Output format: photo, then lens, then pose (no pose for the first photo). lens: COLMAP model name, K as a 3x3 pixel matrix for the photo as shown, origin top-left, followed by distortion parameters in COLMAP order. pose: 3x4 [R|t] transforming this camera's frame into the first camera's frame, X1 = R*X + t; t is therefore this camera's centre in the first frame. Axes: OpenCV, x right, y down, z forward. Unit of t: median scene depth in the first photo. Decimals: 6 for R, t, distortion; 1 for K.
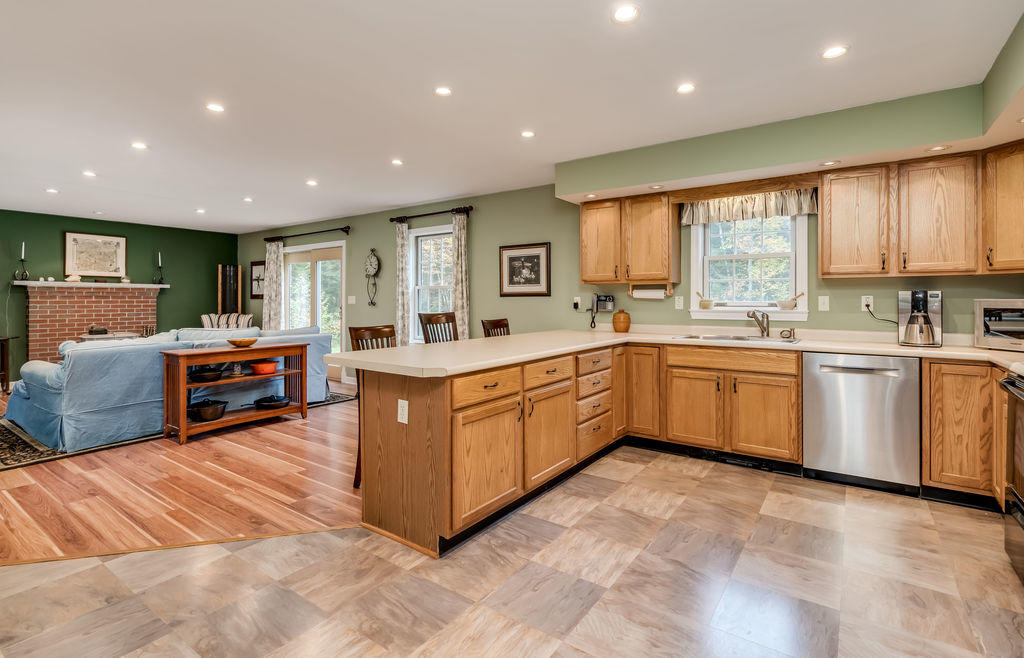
lens RADIAL K [[488.9, 0, 497.4], [0, 488.9, 300.2], [0, 0, 1]] dist [-0.004588, 0.000685]
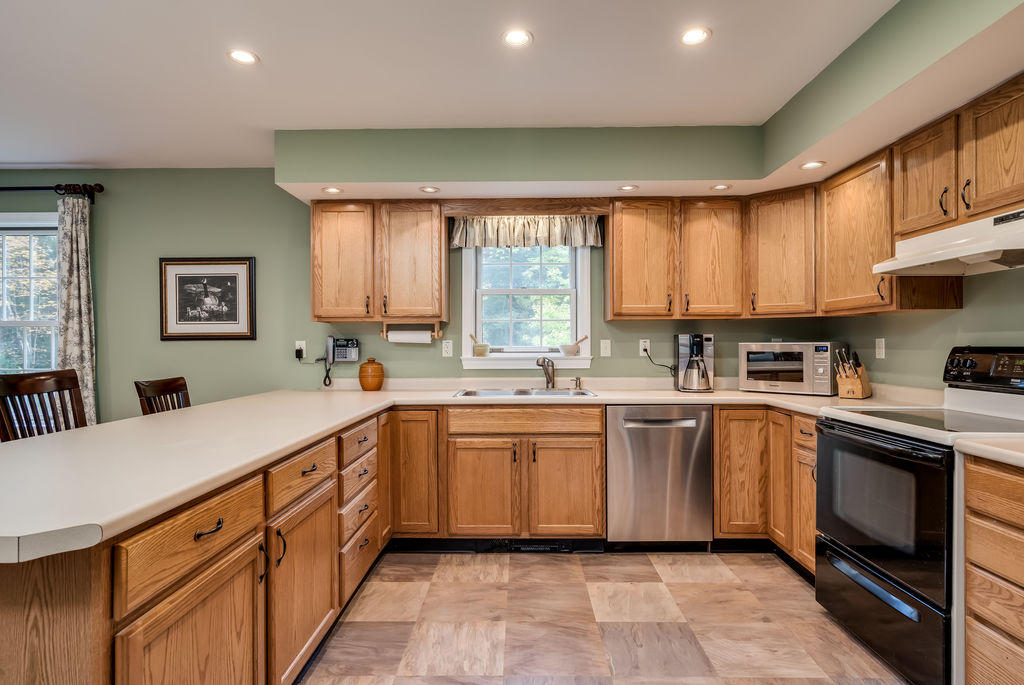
lens RADIAL K [[554.6, 0, 514.9], [0, 554.6, 343.1], [0, 0, 1]] dist [0.004331, 0.001726]
pose [[0.814140, -0.001542, 0.580667, -0.055437], [0.004307, 0.999985, -0.003382, 0.000111], [-0.580653, 0.005254, 0.814134, 0.267280]]
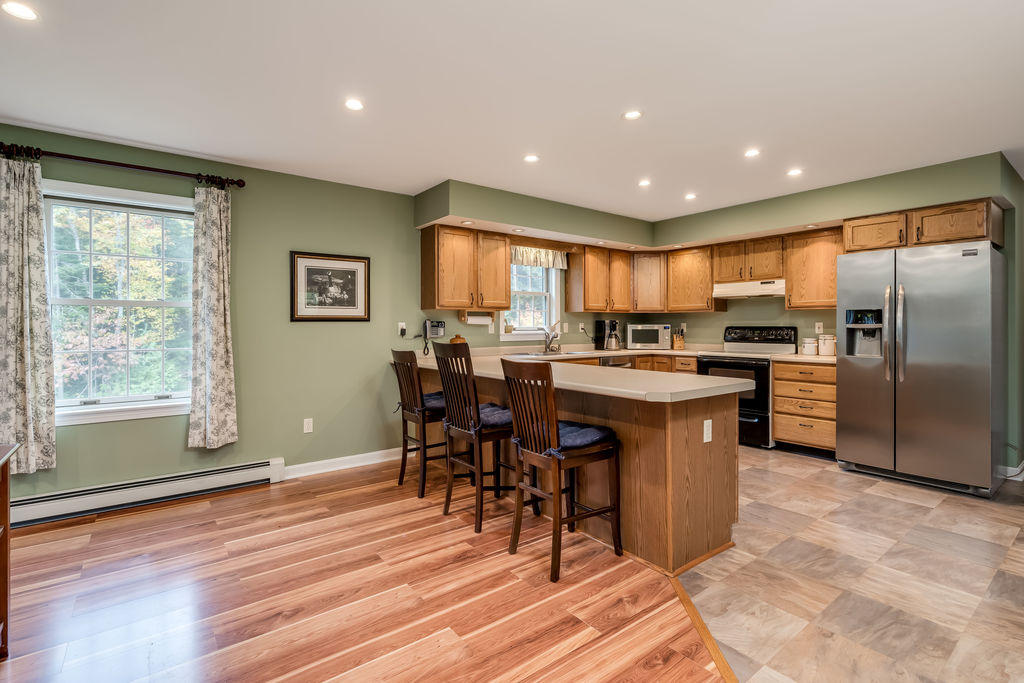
lens RADIAL K [[483.5, 0, 507.9], [0, 483.5, 323.9], [0, 0, 1]] dist [-0.004442, 0.000606]
pose [[0.278605, 0.003499, 0.960400, -0.861625], [0.003579, 0.999983, -0.004682, 0.000826], [-0.960399, 0.004741, 0.278587, 0.740518]]
